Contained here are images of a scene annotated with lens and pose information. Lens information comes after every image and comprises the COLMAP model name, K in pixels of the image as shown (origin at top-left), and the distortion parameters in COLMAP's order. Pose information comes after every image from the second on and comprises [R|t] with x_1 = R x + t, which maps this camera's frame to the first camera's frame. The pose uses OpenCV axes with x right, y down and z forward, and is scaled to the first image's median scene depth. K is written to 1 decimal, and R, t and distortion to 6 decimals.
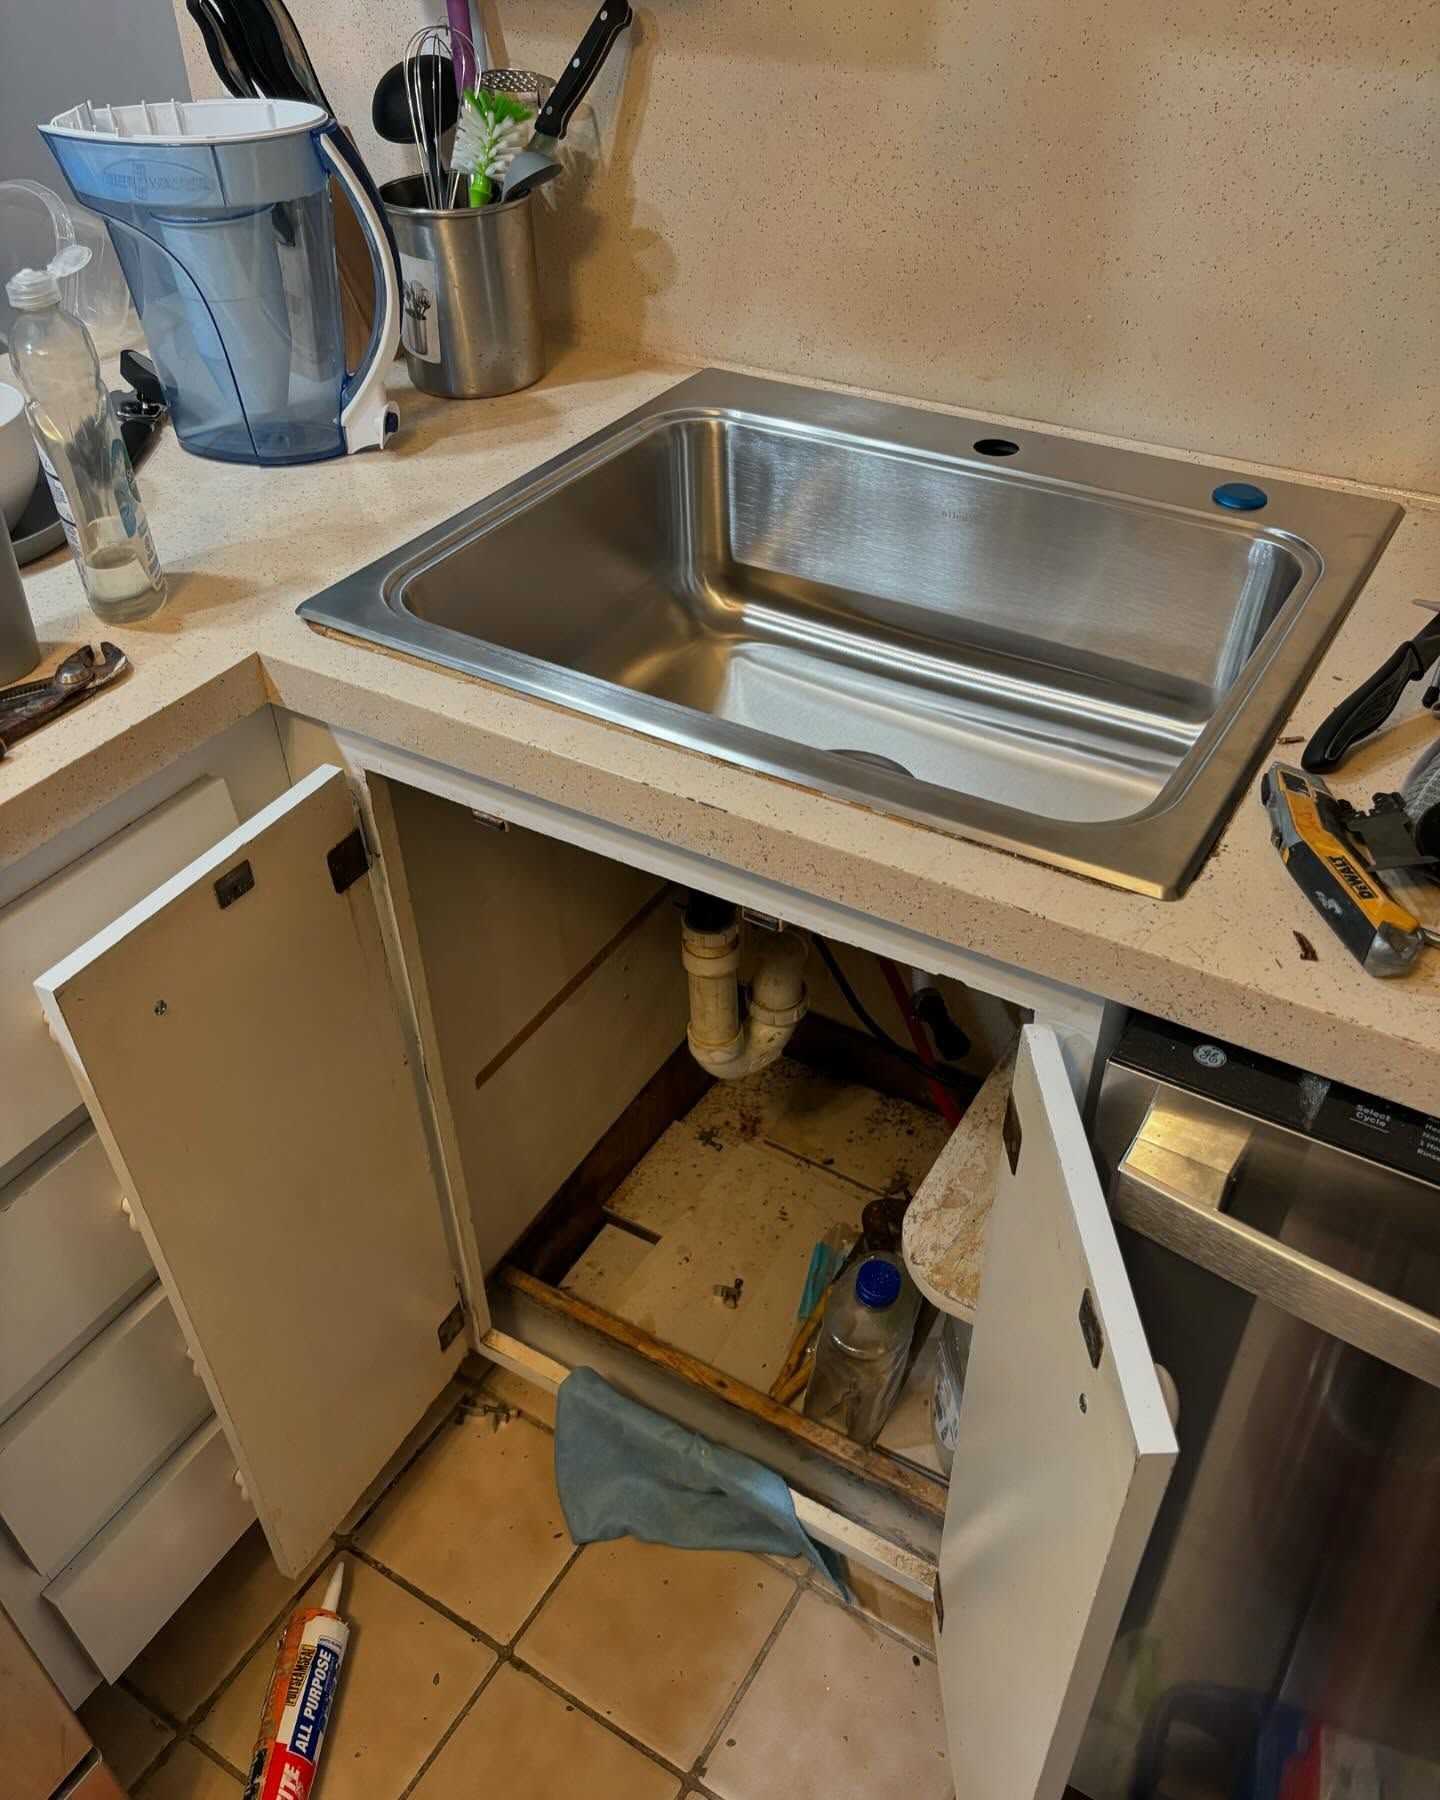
lens RADIAL K [[1461.8, 0, 722.3], [0, 1461.8, 898.0], [0, 0, 1]] dist [0.060066, -0.038892]
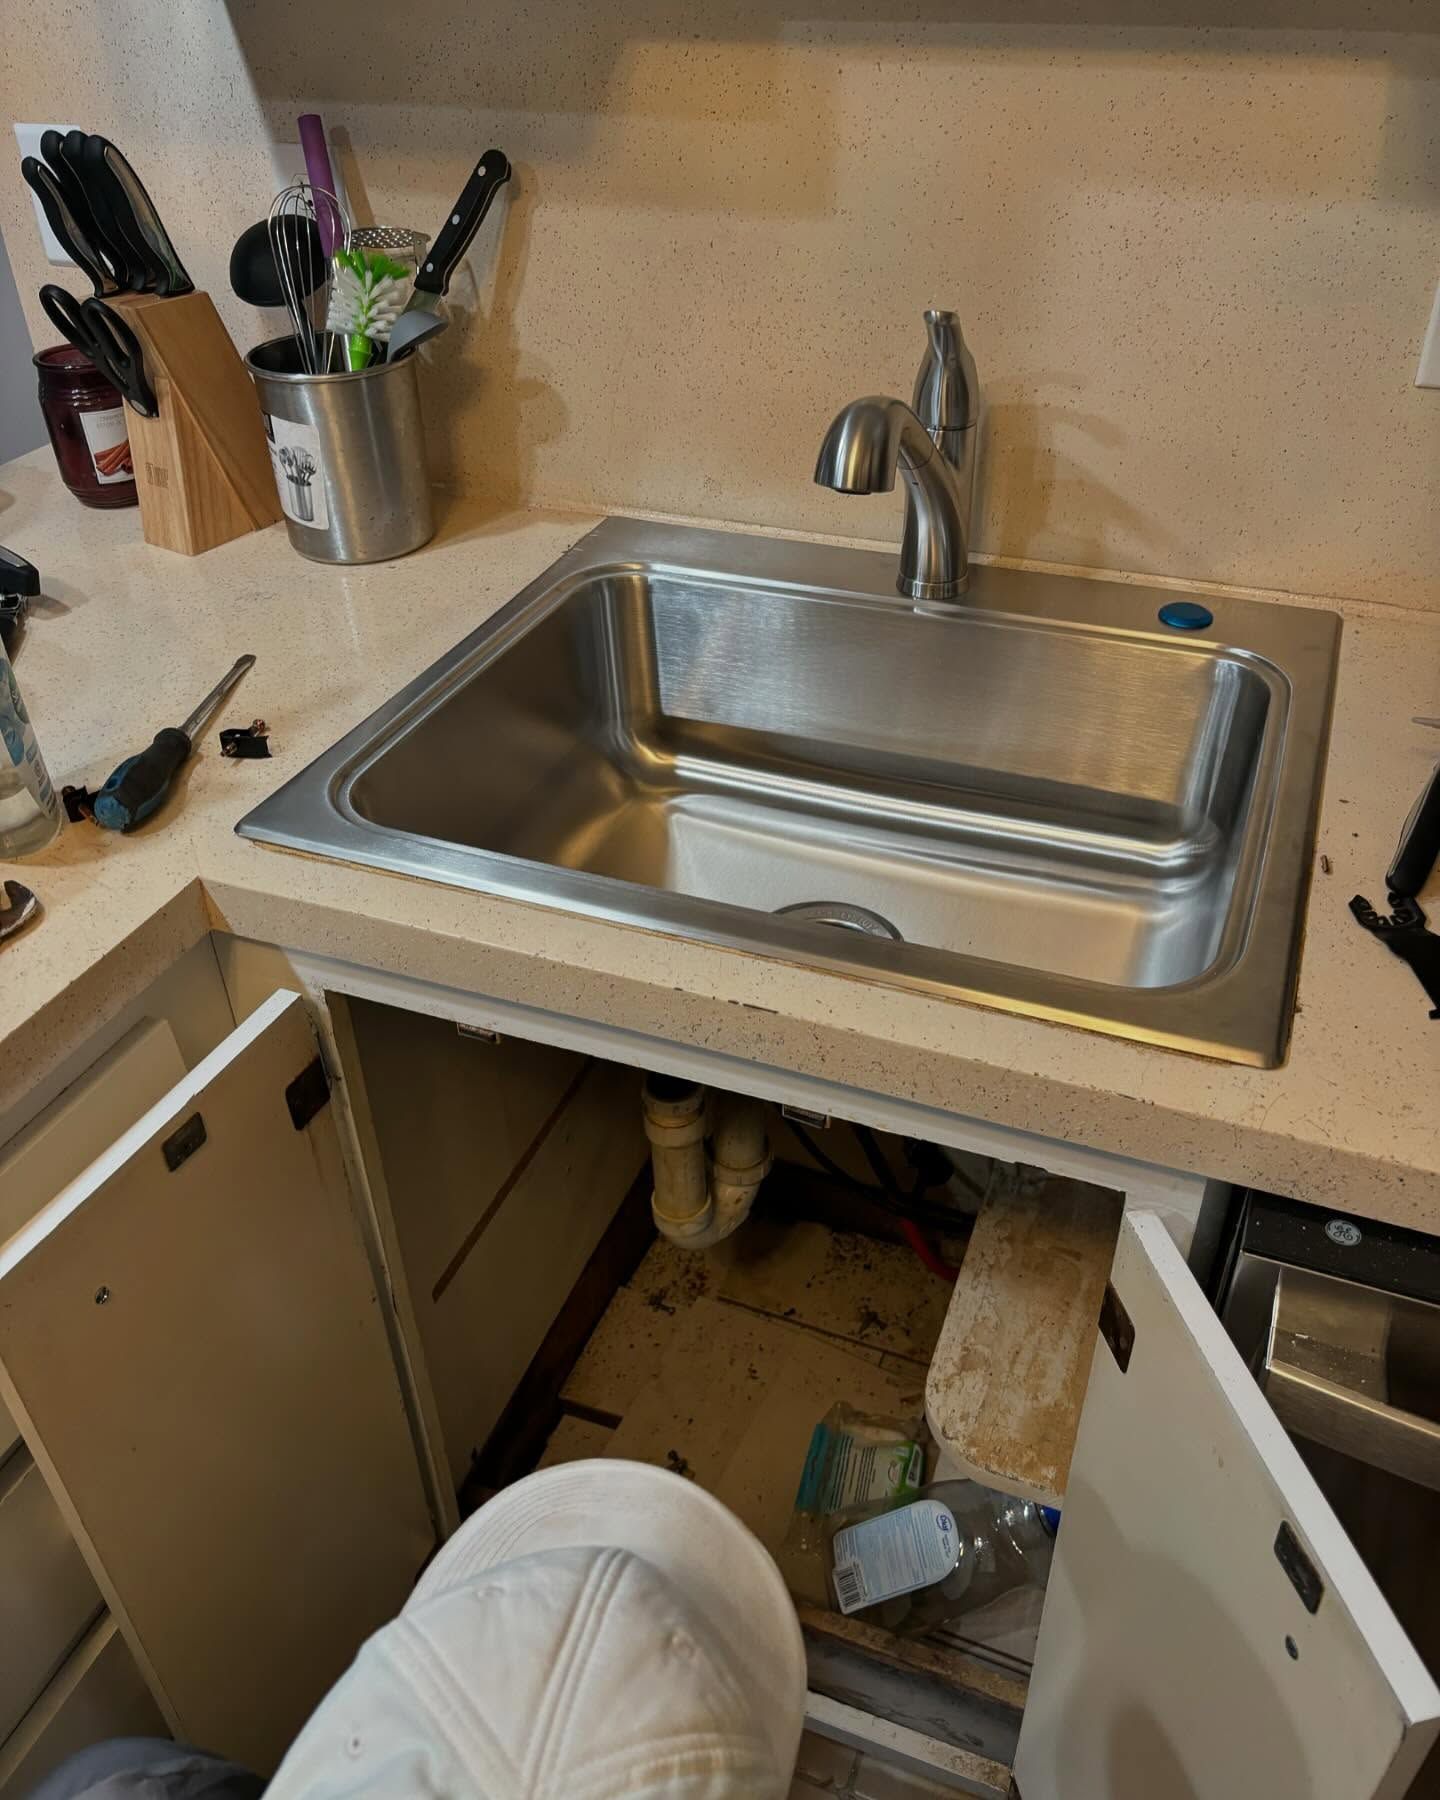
lens RADIAL K [[1461.8, 0, 720.1], [0, 1461.8, 896.6], [0, 0, 1]] dist [0.060066, -0.038892]
pose [[0.985827, -0.100378, 0.134420, -0.103847], [0.108000, 0.992860, -0.050654, -0.062944], [-0.128376, 0.064454, 0.989629, 0.063135]]
